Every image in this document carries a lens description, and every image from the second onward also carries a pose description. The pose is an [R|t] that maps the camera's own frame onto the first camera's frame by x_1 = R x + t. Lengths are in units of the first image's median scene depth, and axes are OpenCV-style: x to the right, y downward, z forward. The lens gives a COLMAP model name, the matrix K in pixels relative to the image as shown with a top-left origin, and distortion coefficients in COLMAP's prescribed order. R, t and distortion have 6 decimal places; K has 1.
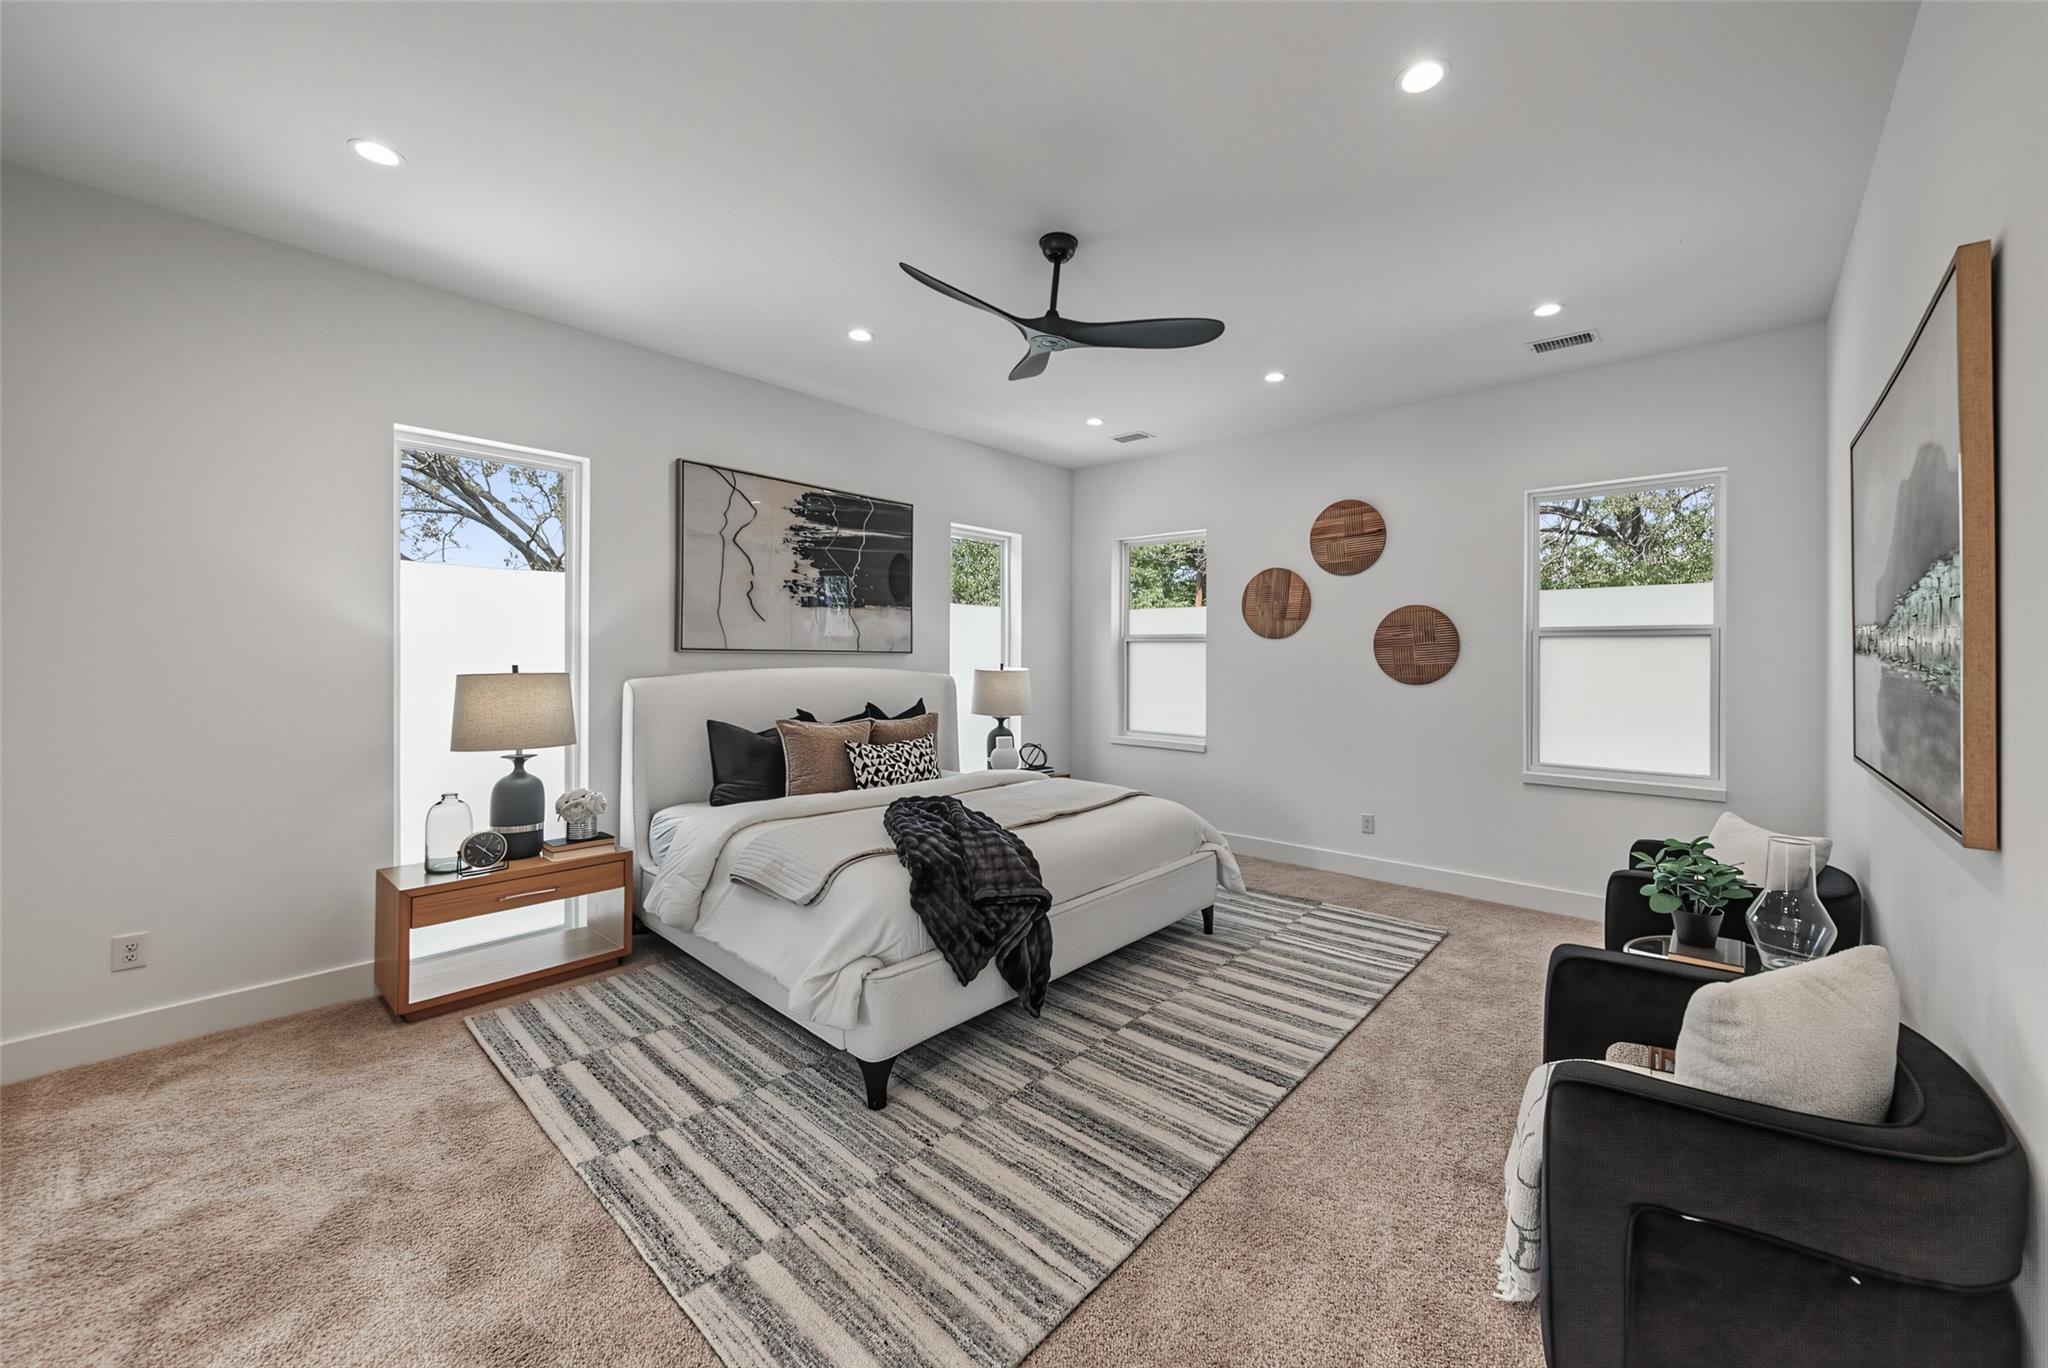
lens RADIAL K [[770.0, 0, 1031.4], [0, 770.0, 661.0], [0, 0, 1]] dist [-0.001550, 0.000020]
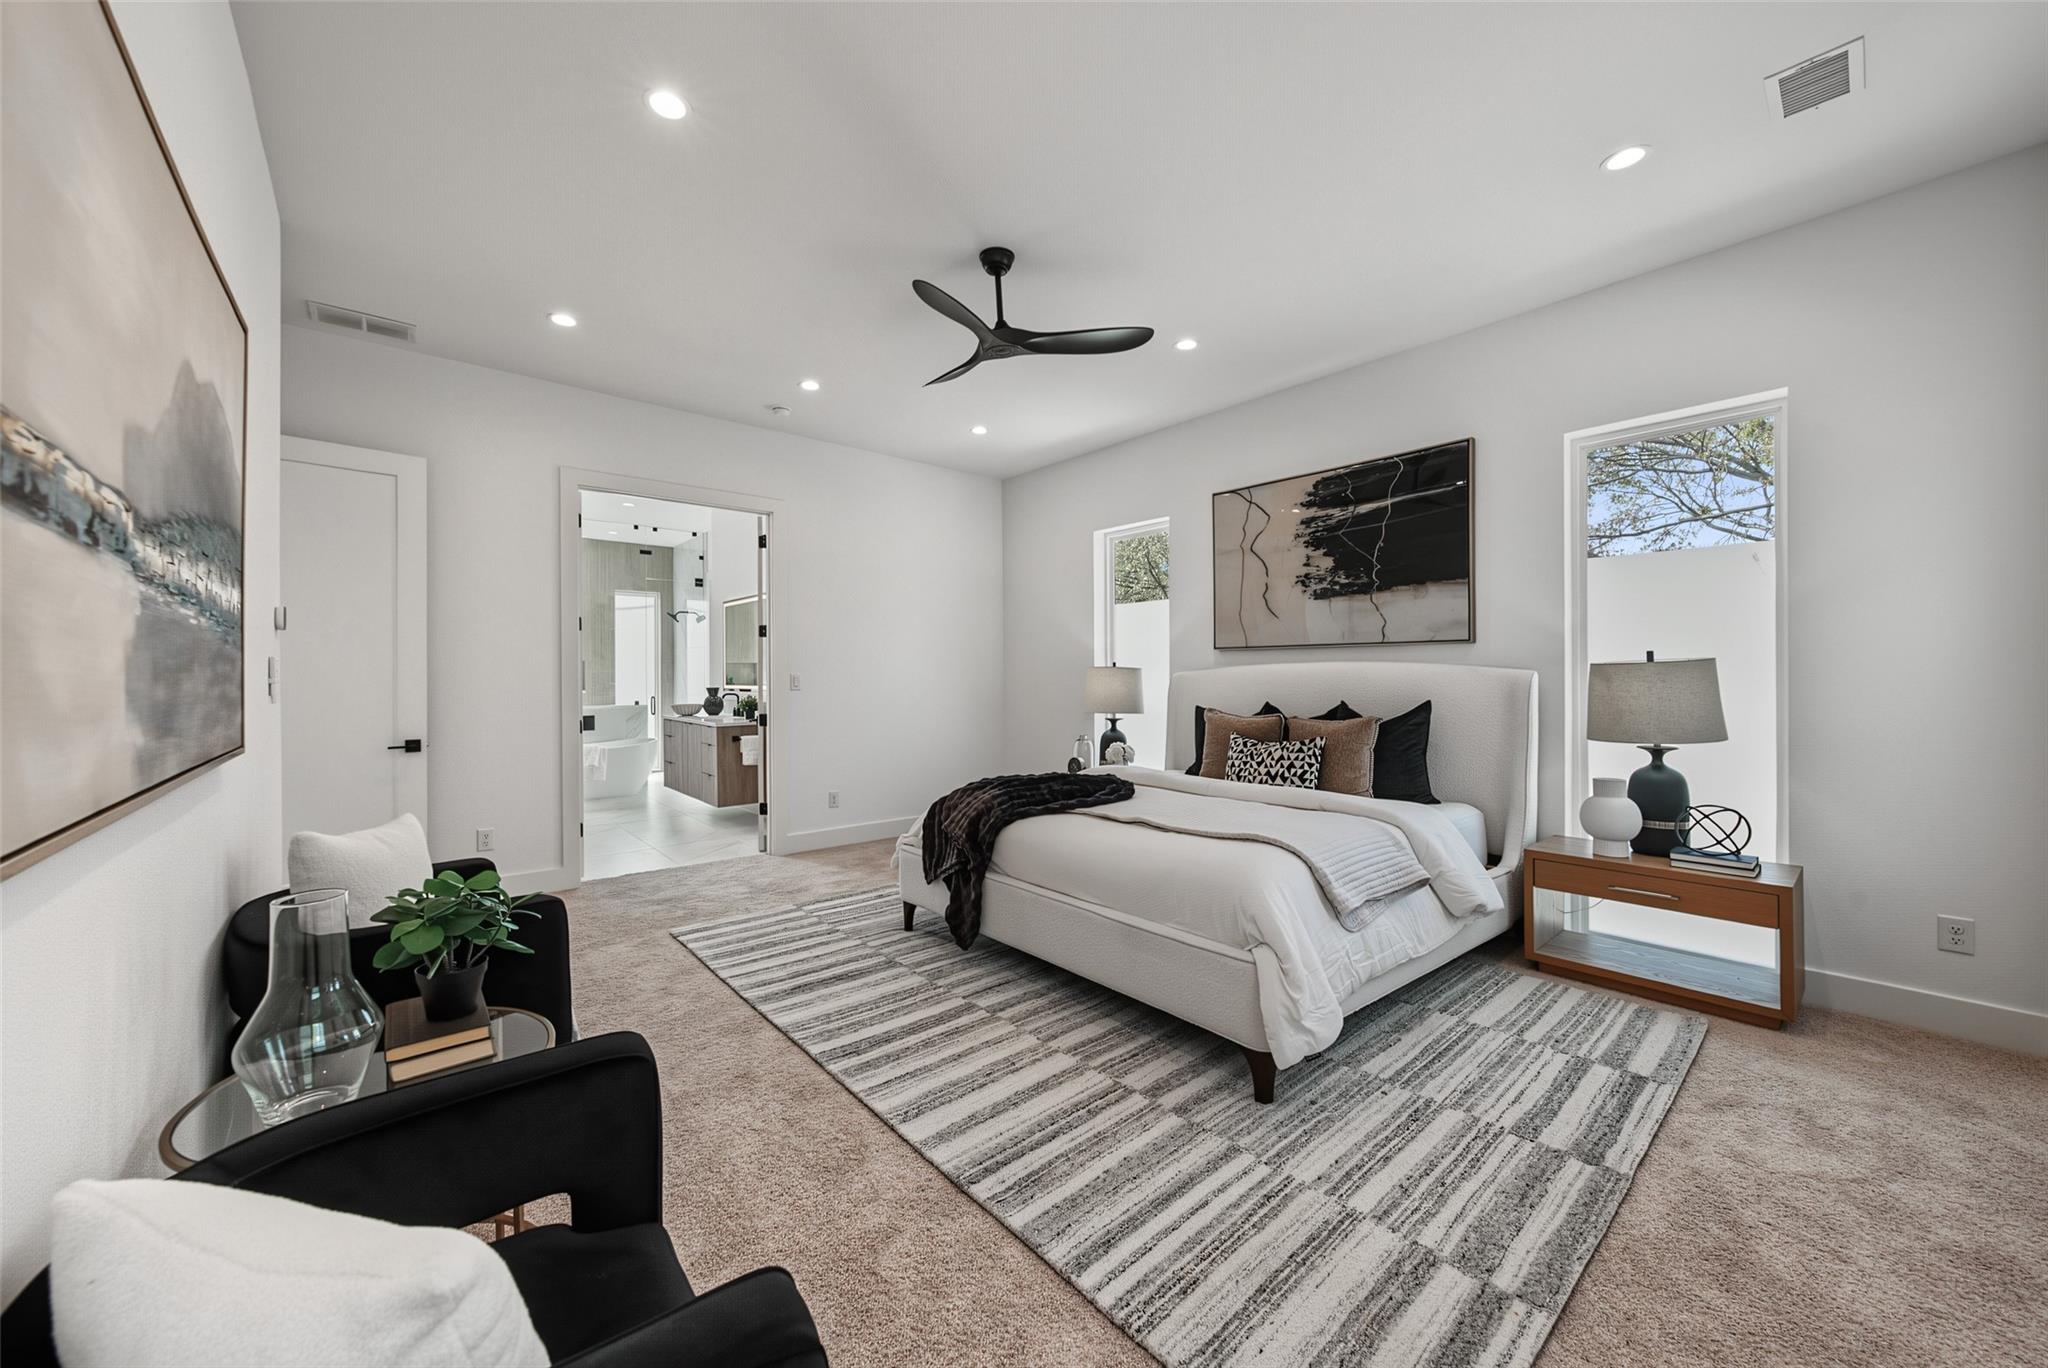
lens RADIAL K [[741.0, 0, 1026.4], [0, 741.0, 699.0], [0, 0, 1]] dist [0.000460, 0.000091]
pose [[-0.123234, 0.051428, -0.991044, 0.708087], [0.025662, 0.998488, 0.048623, 0.000661], [0.992046, -0.019440, -0.124367, 0.768993]]
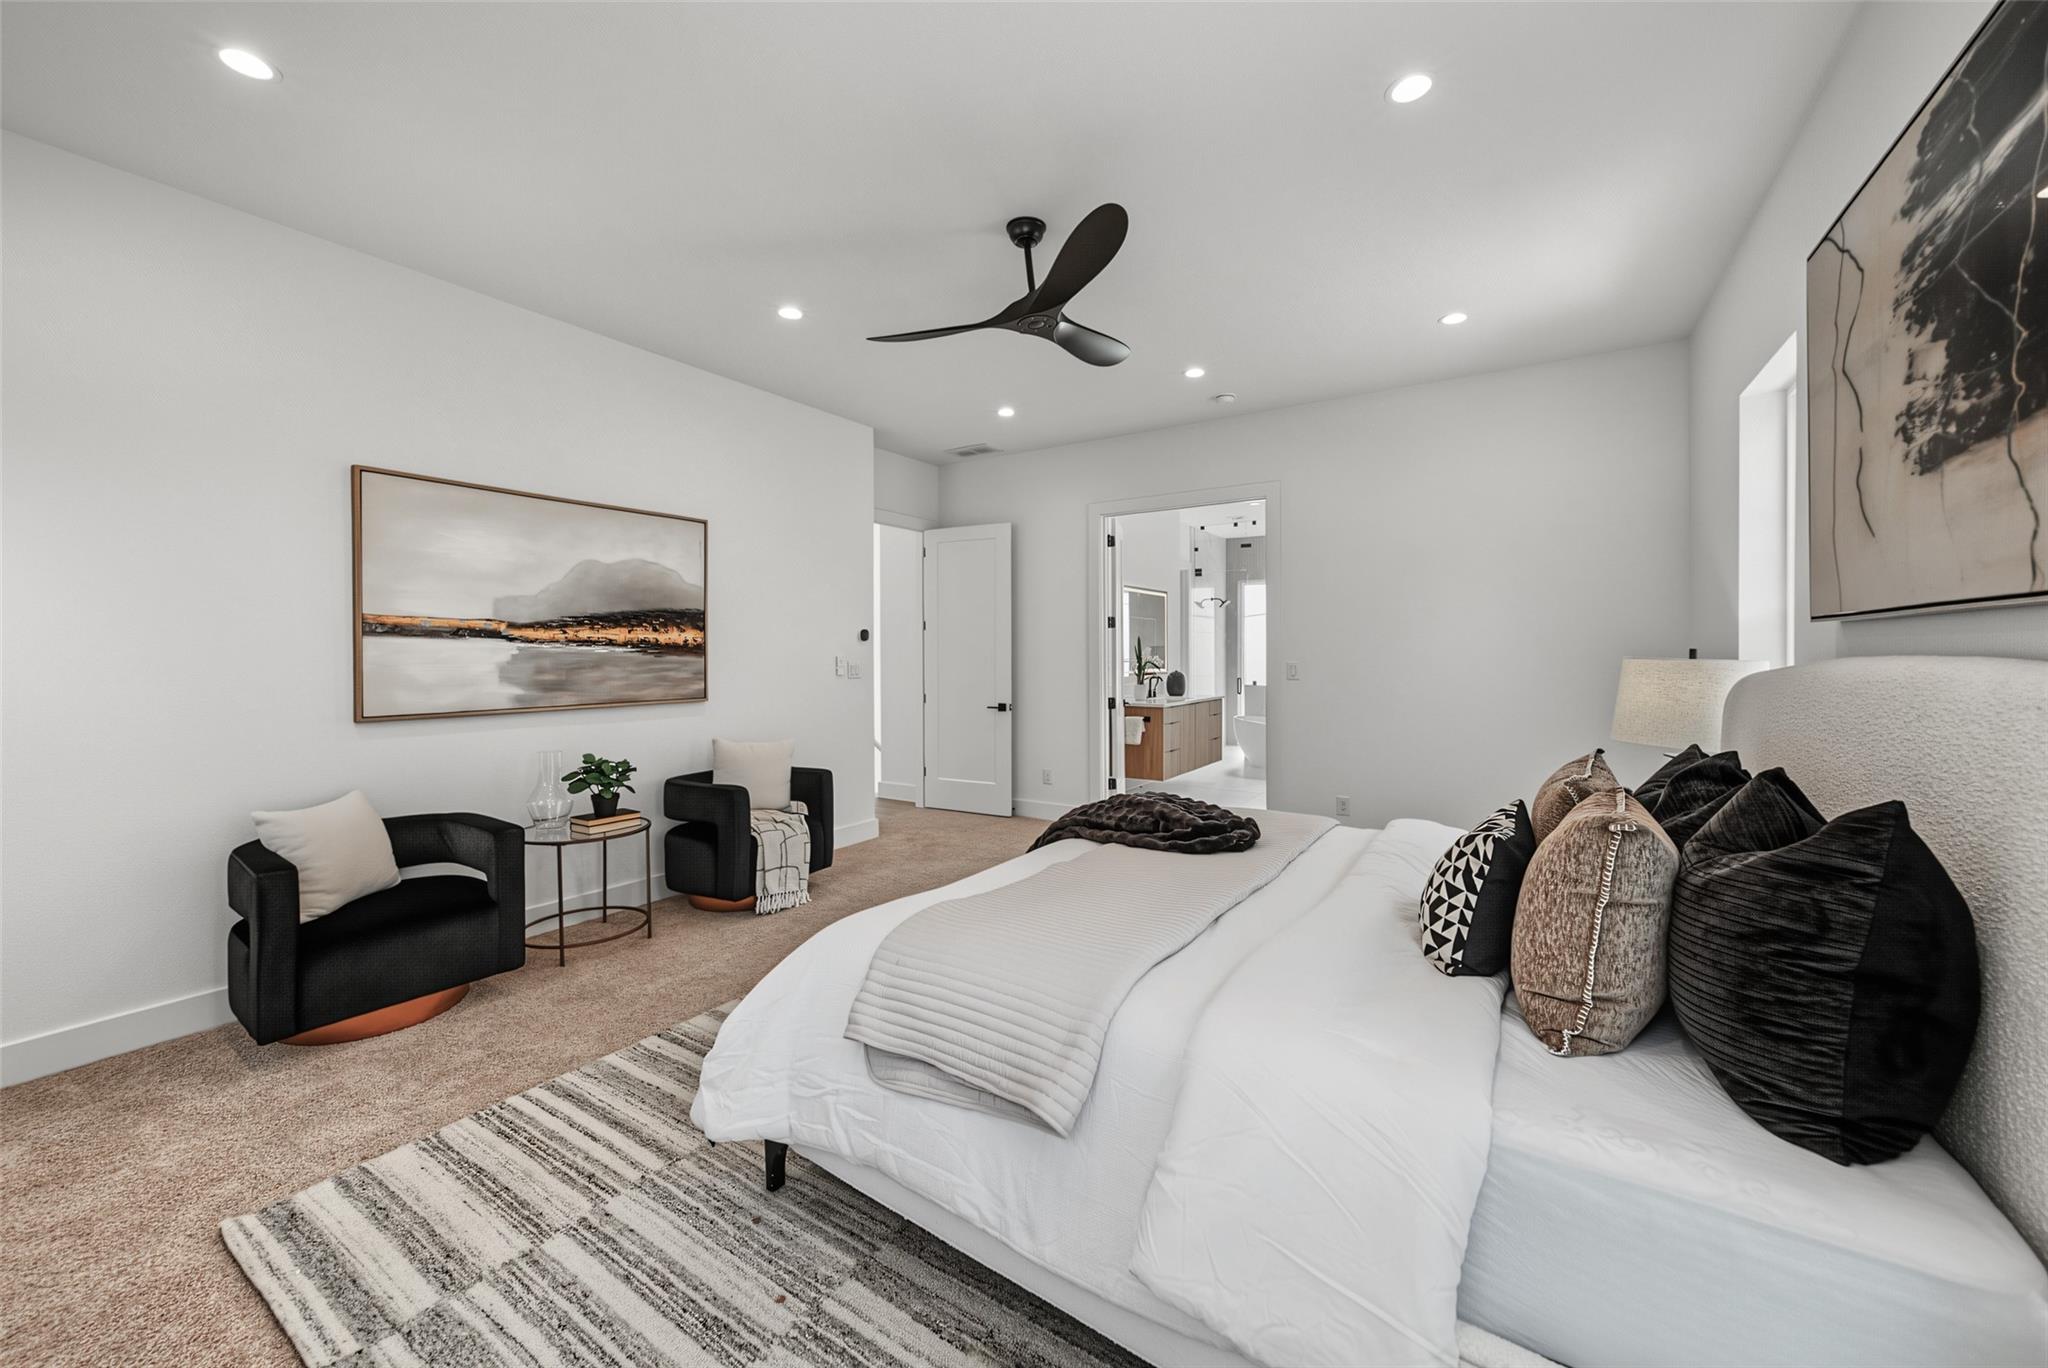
lens RADIAL K [[737.6, 0, 1024.0], [0, 737.6, 684.0], [0, 0, 1]] dist [-0.001874, 0.000279]
pose [[-0.982999, 0.025084, -0.181888, 0.154801], [0.021242, 0.999509, 0.023041, 0.005587], [0.182377, 0.018785, -0.983049, 1.279446]]
